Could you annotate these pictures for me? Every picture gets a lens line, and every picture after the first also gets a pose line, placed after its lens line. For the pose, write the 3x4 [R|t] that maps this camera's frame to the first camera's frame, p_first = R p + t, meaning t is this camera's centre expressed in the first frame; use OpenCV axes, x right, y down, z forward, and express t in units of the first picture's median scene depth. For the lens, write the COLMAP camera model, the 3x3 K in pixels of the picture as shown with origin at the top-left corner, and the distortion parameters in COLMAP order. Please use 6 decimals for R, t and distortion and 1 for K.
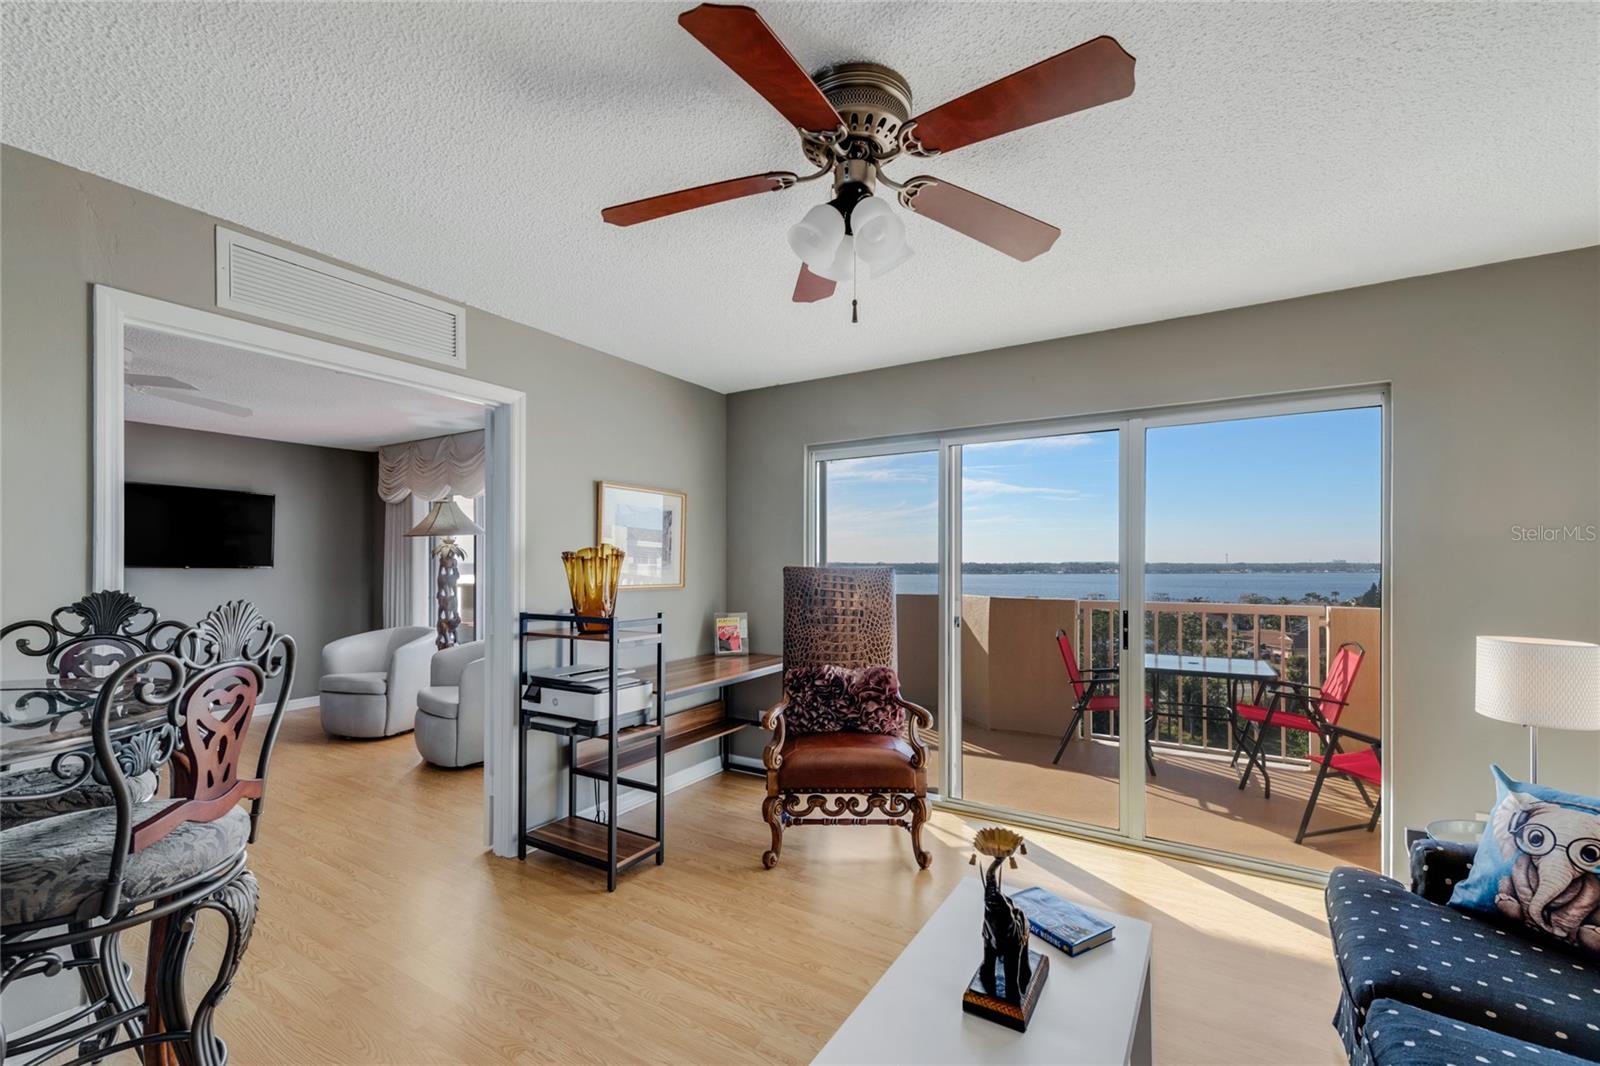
lens RADIAL K [[662.6, 0, 797.9], [0, 662.6, 552.2], [0, 0, 1]] dist [0.000839, -0.000651]
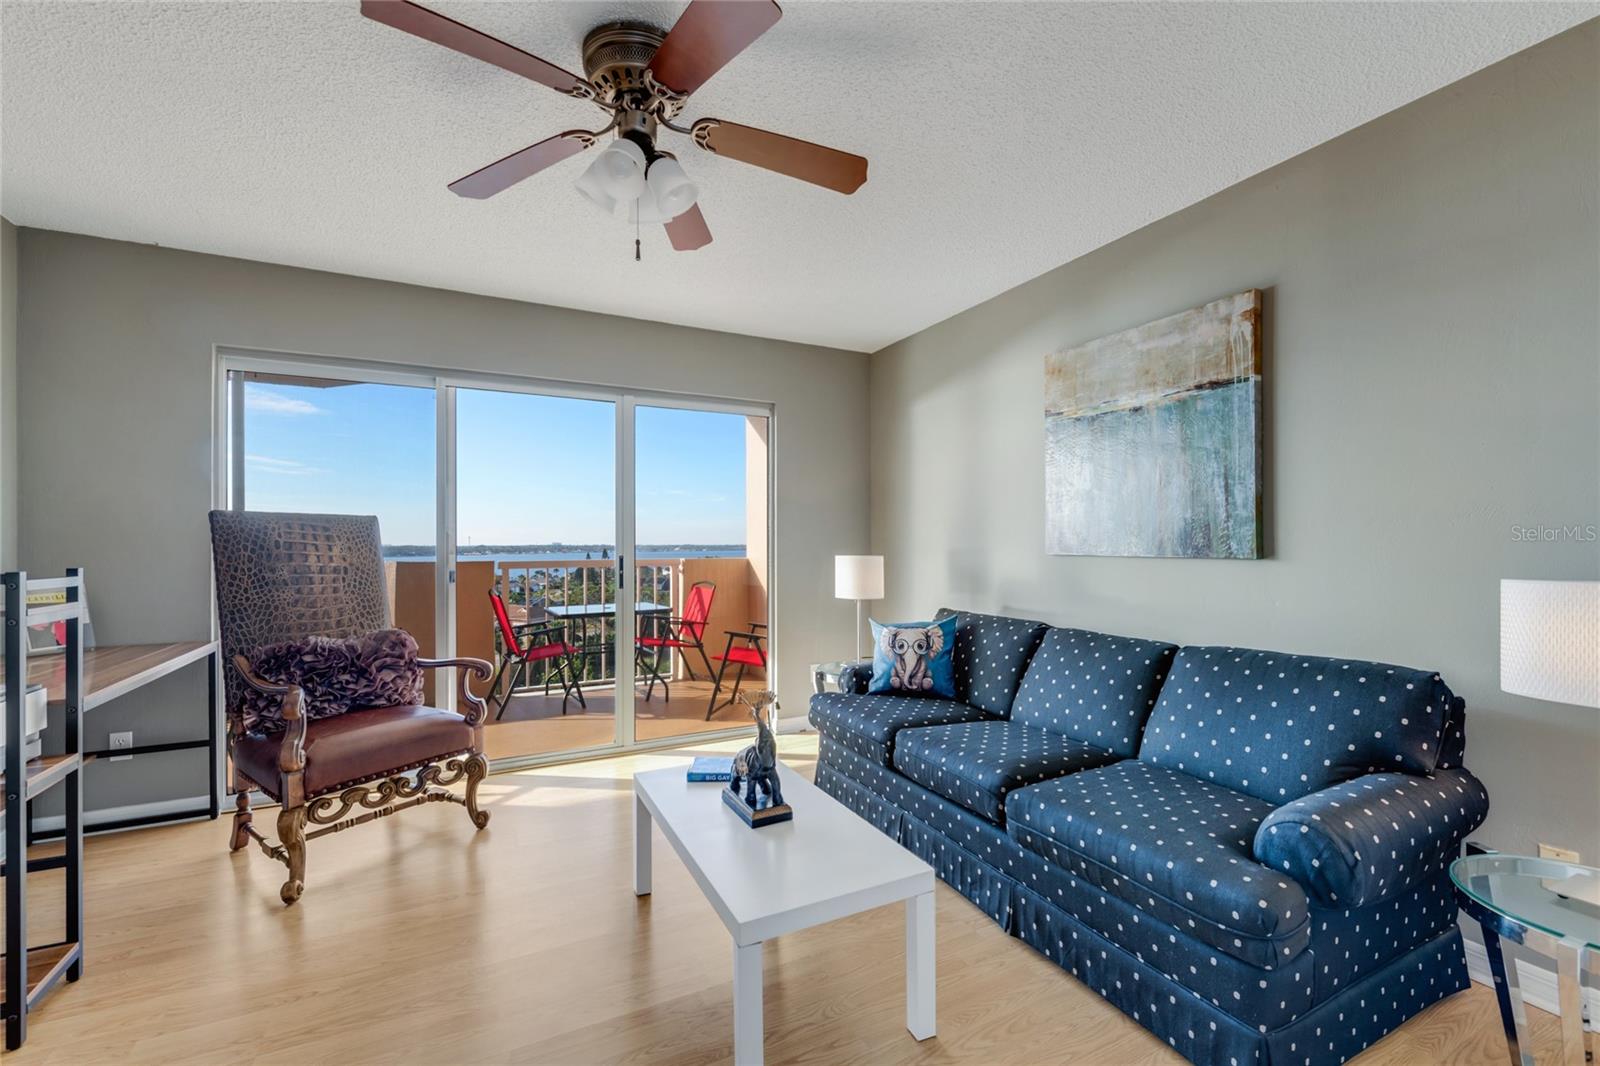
lens RADIAL K [[676.1, 0, 800.0], [0, 676.1, 533.0], [0, 0, 1]] dist [-0.001947, -0.000455]
pose [[0.508481, 0.013006, 0.860975, -0.398774], [-0.010301, 0.999906, -0.009020, 0.057522], [-0.861012, -0.004283, 0.508567, 0.116240]]
